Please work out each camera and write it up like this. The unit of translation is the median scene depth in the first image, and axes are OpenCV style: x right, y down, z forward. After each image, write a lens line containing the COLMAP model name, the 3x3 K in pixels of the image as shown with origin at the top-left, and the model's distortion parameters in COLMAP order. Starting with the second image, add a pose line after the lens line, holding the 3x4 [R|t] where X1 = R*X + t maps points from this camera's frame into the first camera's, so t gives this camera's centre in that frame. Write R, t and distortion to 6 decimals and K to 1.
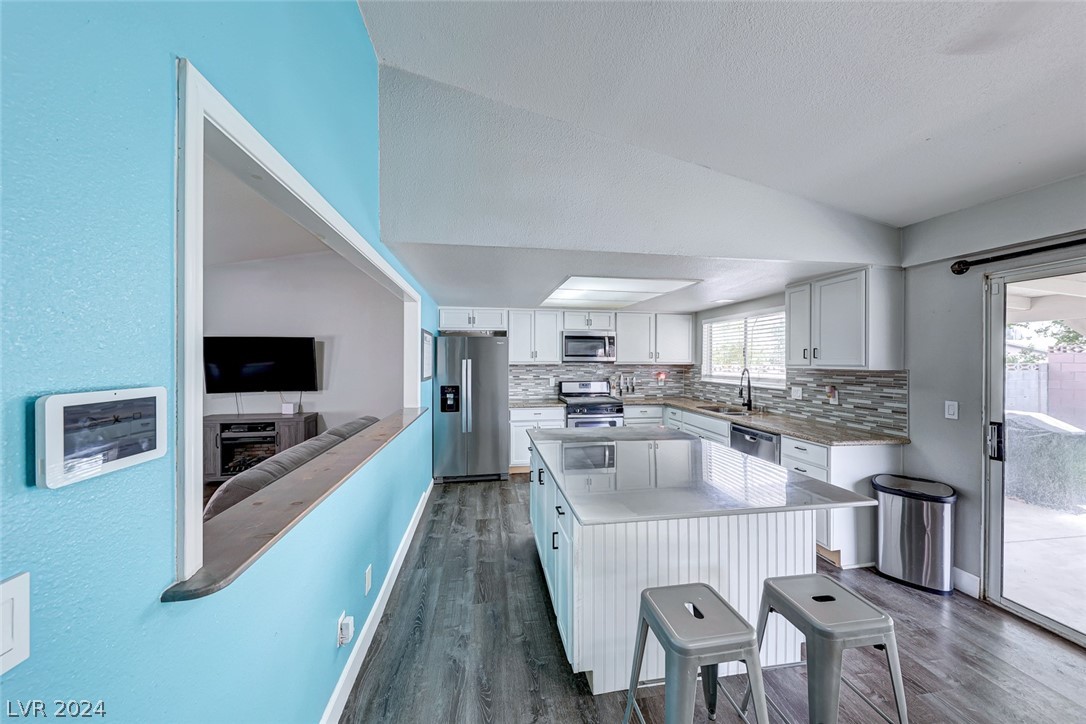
lens RADIAL K [[370.3, 0, 544.0], [0, 370.3, 360.4], [0, 0, 1]] dist [0.009951, -0.005068]
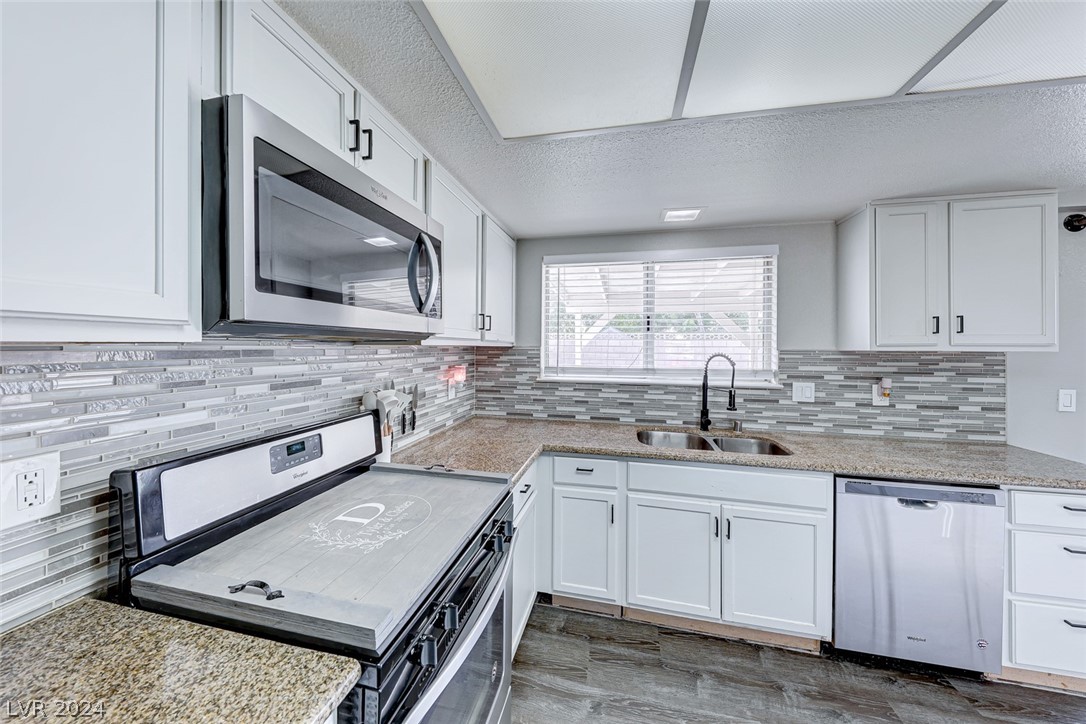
lens RADIAL K [[370.3, 0, 536.2], [0, 370.3, 345.3], [0, 0, 1]] dist [0.009951, -0.005068]
pose [[0.378176, 0.001438, 0.925733, -0.035368], [-0.003646, 0.999993, -0.000064, 0.011067], [-0.925727, -0.003351, 0.378179, 0.958363]]
